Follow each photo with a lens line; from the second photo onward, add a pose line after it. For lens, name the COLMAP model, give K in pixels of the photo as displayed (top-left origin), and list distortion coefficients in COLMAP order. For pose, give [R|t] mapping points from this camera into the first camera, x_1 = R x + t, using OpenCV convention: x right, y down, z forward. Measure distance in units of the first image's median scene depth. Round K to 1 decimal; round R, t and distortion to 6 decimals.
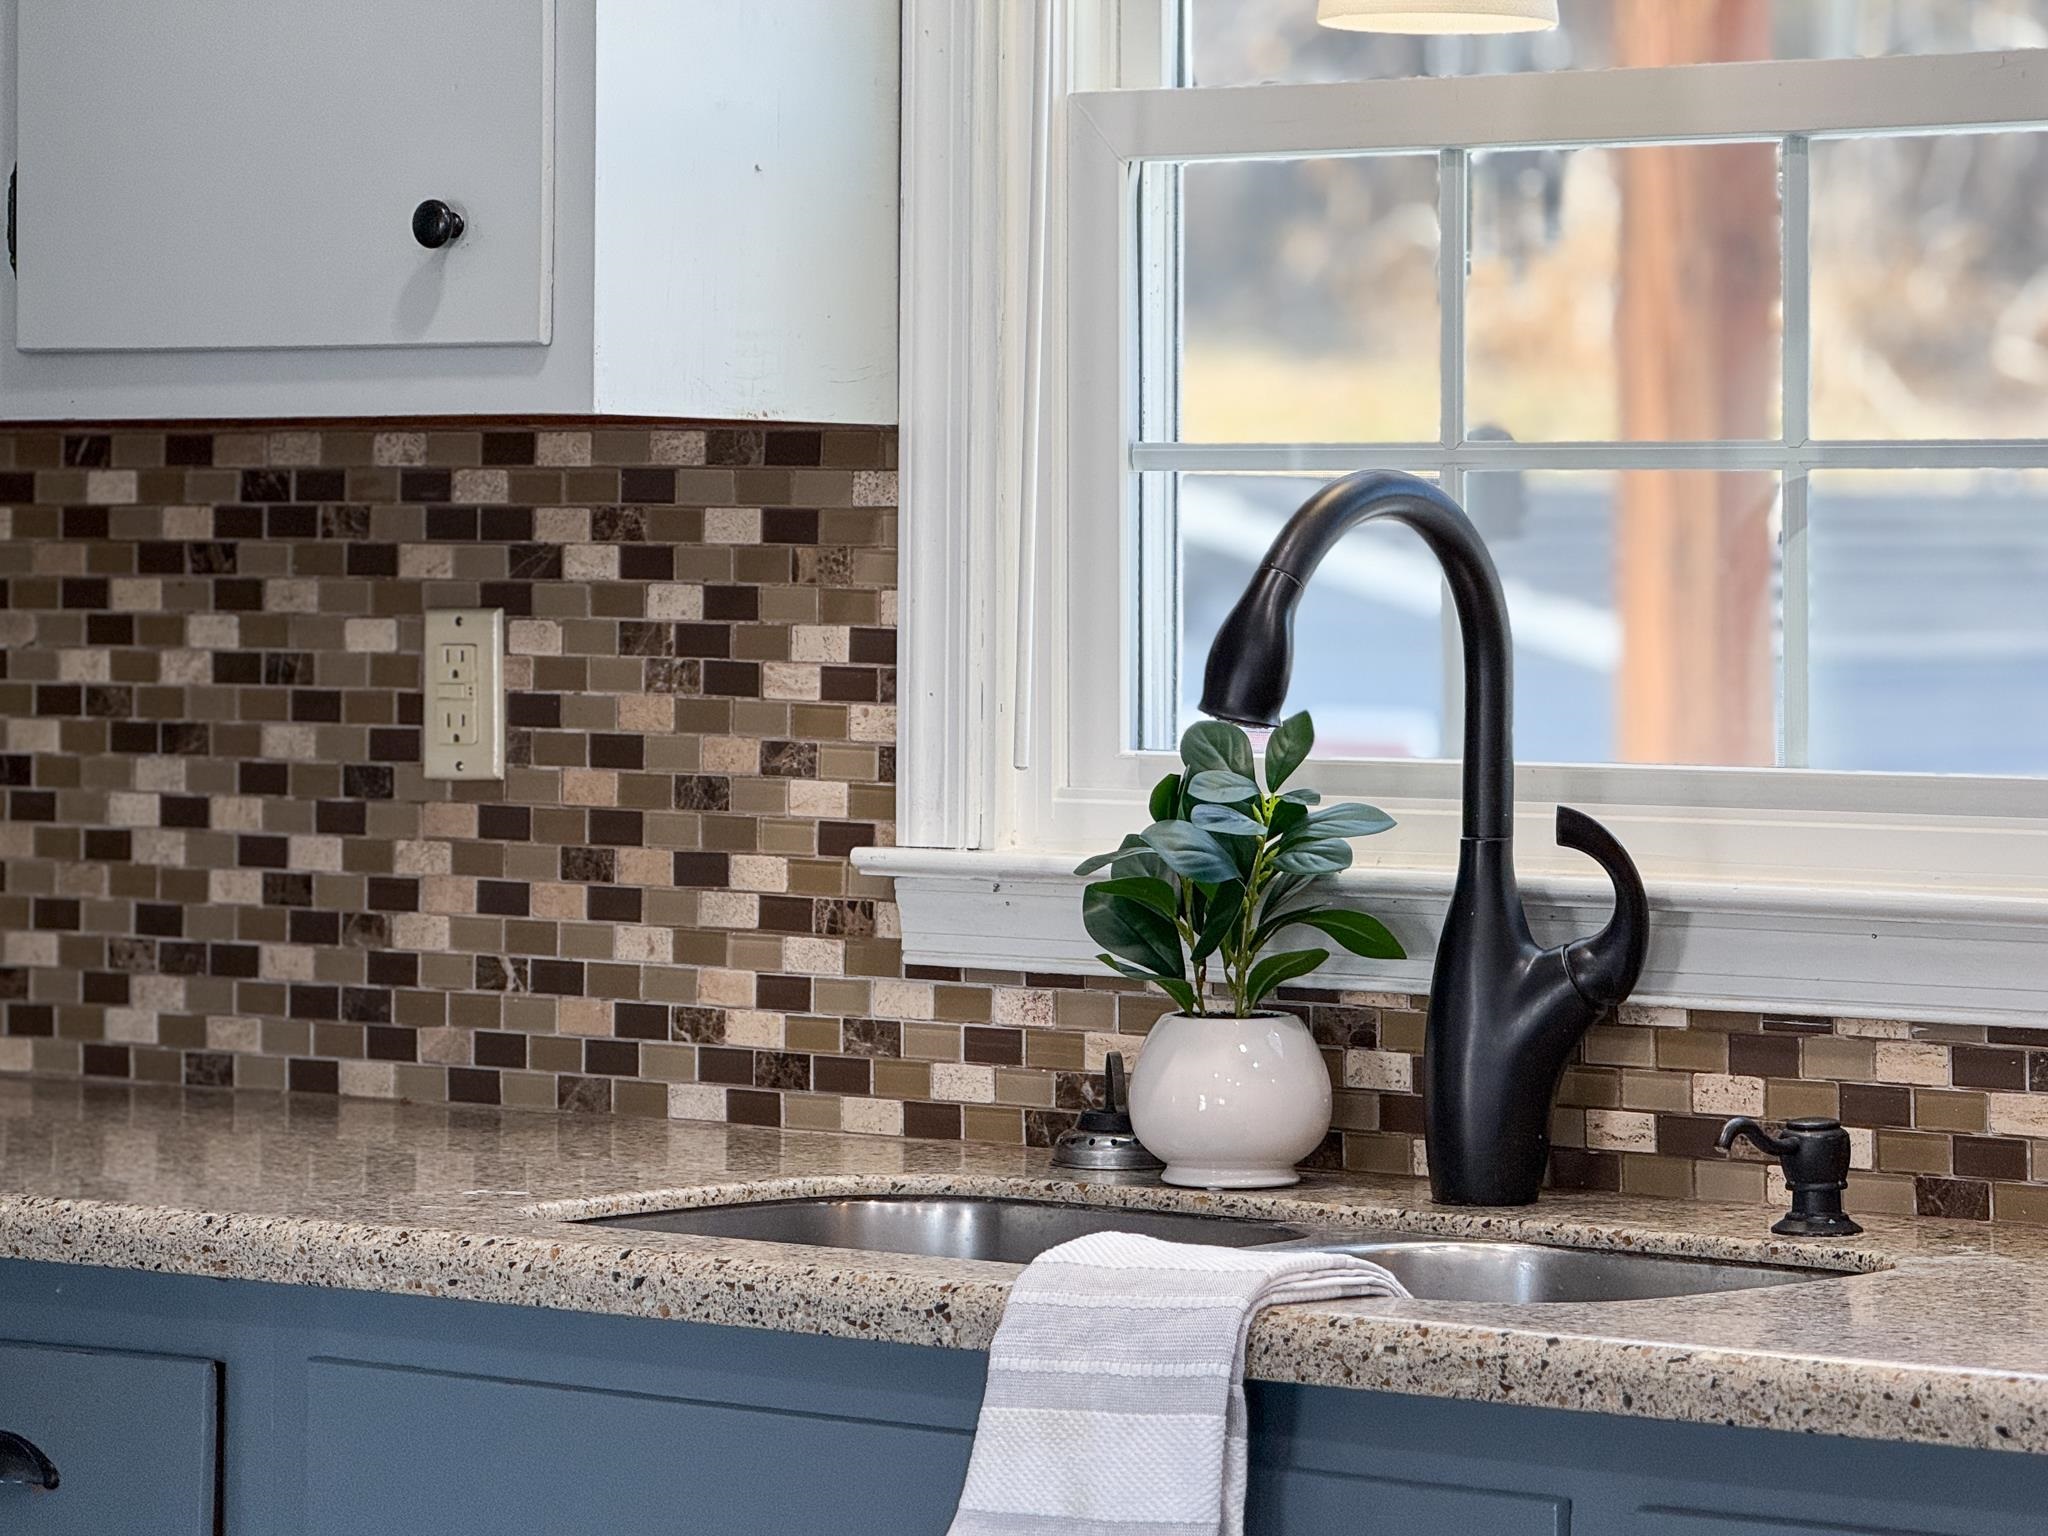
lens RADIAL K [[7216.9, 0, 1024.0], [0, 7216.9, 768.0], [0, 0, 1]] dist [0.241095, 1.708585]
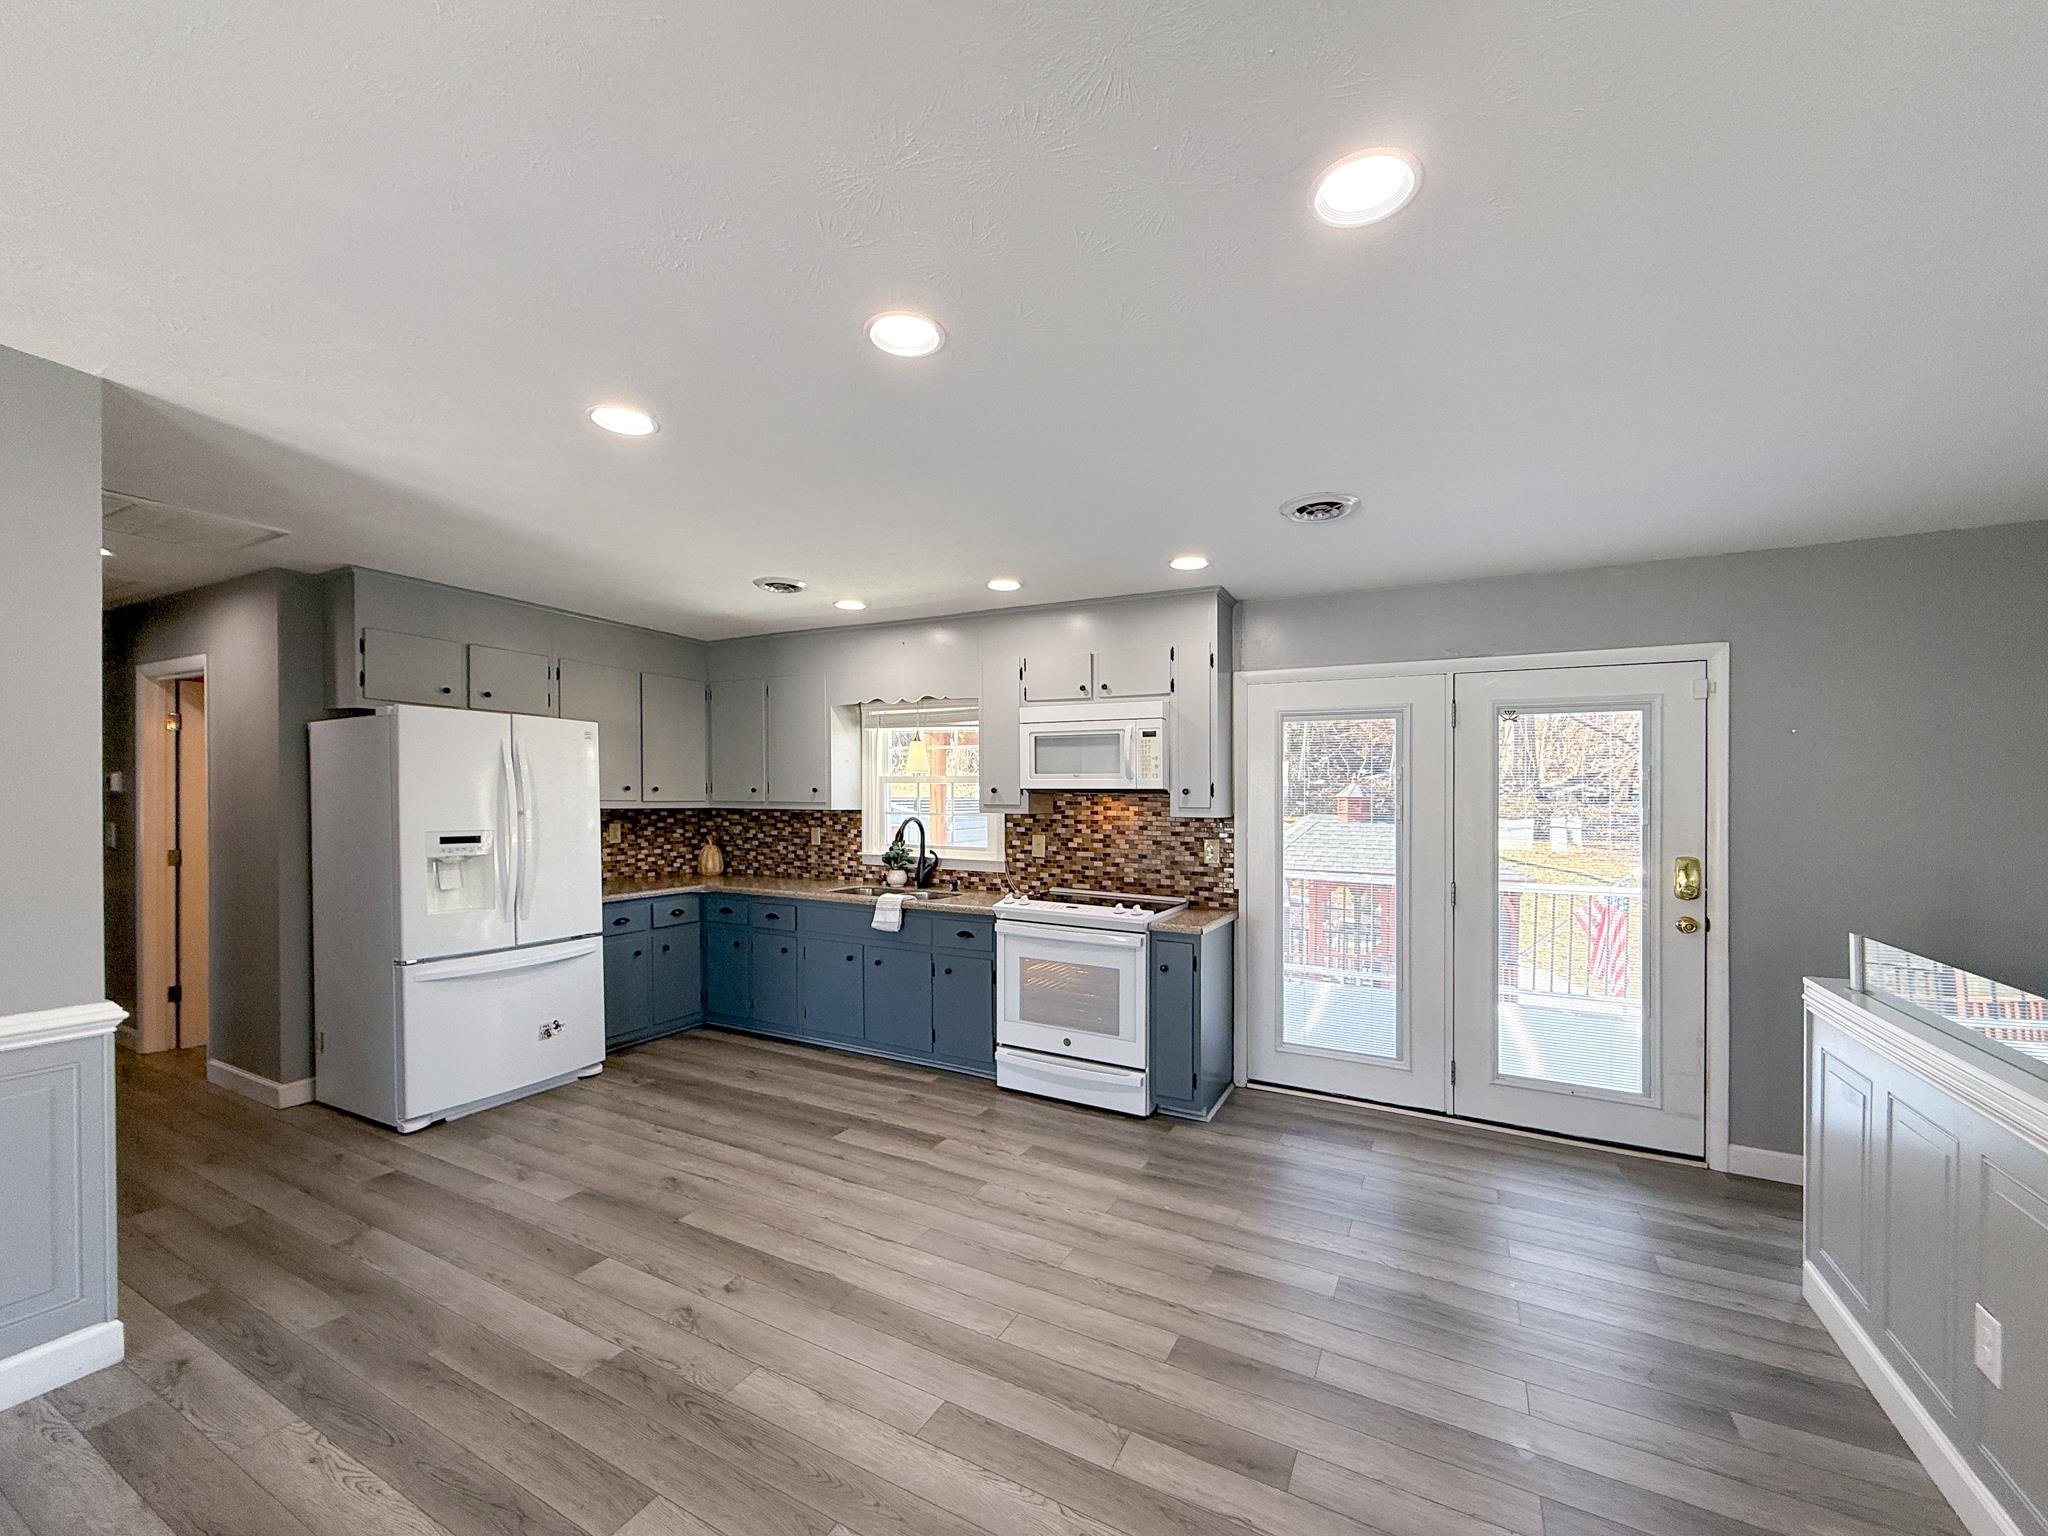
lens RADIAL K [[847.9, 0, 998.8], [0, 847.9, 822.1], [0, 0, 1]] dist [0.012830, -0.000106]
pose [[0.985284, -0.004246, 0.170870, -0.032152], [0.003831, 0.999989, 0.002763, -0.033955], [-0.170880, -0.002068, 0.985290, -0.187393]]
